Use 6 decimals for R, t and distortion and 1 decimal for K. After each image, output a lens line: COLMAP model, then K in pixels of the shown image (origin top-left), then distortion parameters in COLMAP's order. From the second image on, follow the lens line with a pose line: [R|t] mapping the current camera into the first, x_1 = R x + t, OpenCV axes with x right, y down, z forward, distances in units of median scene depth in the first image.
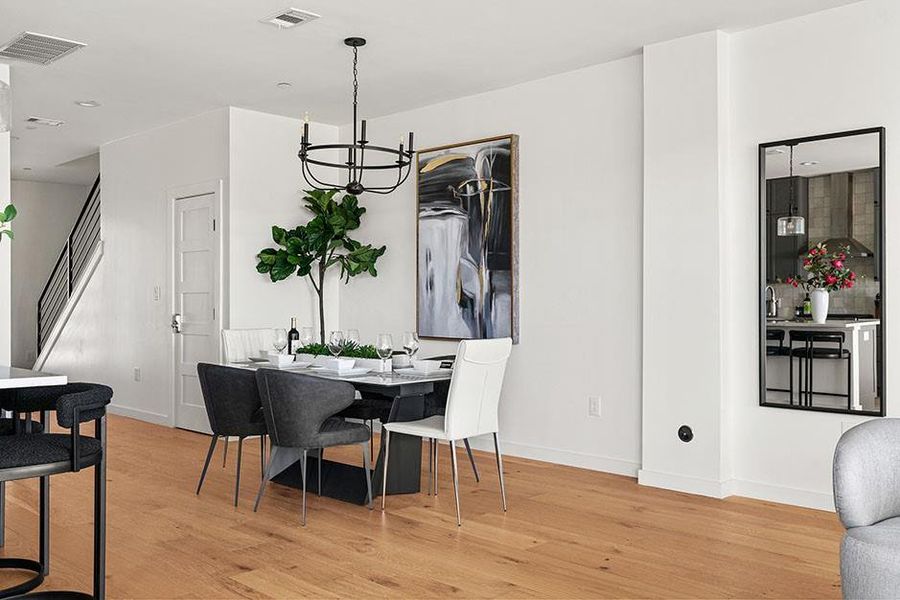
lens RADIAL K [[816.0, 0, 447.9], [0, 816.0, 295.1], [0, 0, 1]] dist [0.012410, 0.000000]
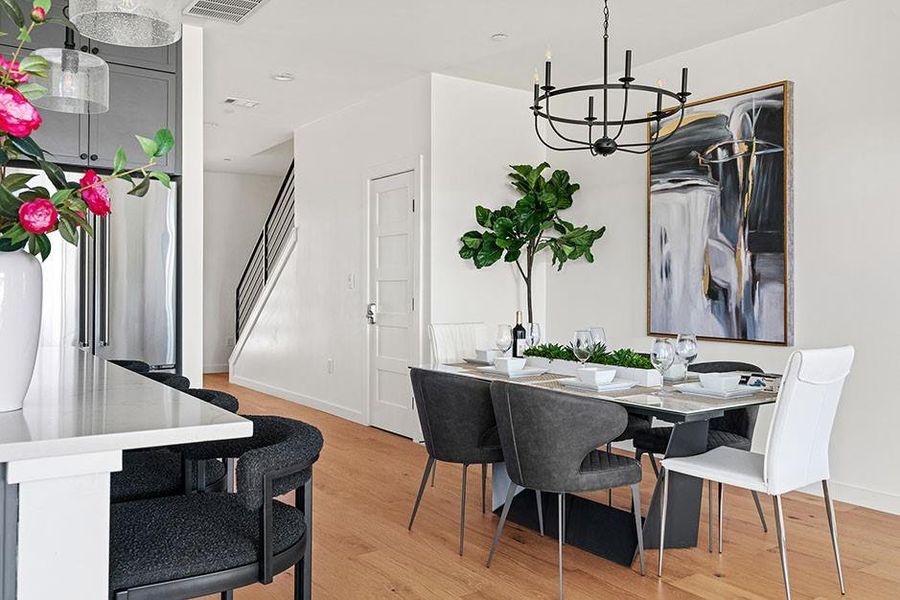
lens RADIAL K [[745.3, 0, 443.1], [0, 745.3, 280.9], [0, 0, 1]] dist [-0.005773, 0.007433]
pose [[0.979920, 0.002178, -0.199379, -0.097922], [-0.002918, 0.999990, -0.003419, 0.000137], [0.199370, 0.003932, 0.979916, 0.218881]]
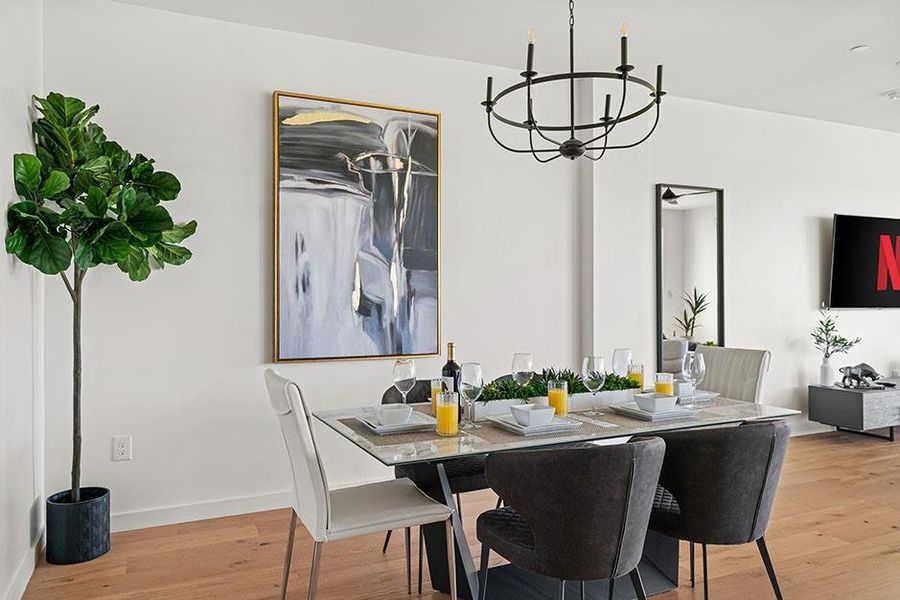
lens RADIAL K [[636.8, 0, 448.7], [0, 636.8, 287.7], [0, 0, 1]] dist [-0.017780, 0.004572]
pose [[0.359261, 0.007636, 0.933206, -0.520227], [-0.005514, 0.999966, -0.006060, -0.008033], [-0.933221, -0.002968, 0.359291, 0.717921]]
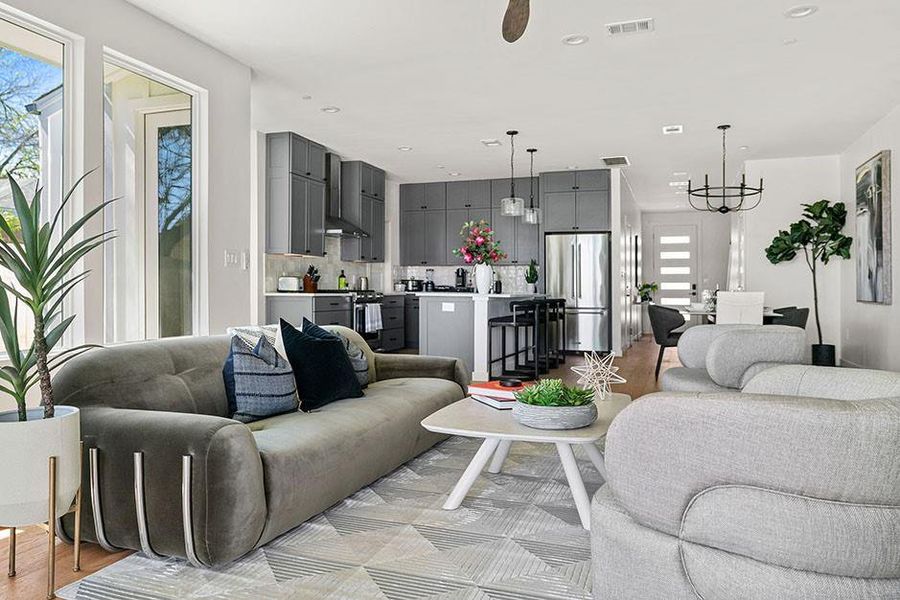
lens RADIAL K [[636.8, 0, 452.7], [0, 636.8, 295.7], [0, 0, 1]] dist [-0.017780, 0.004572]
pose [[0.412995, 0.011699, -0.910658, 0.714768], [-0.000160, 0.999918, 0.012773, 0.030994], [0.910733, -0.005130, 0.412963, -0.086317]]
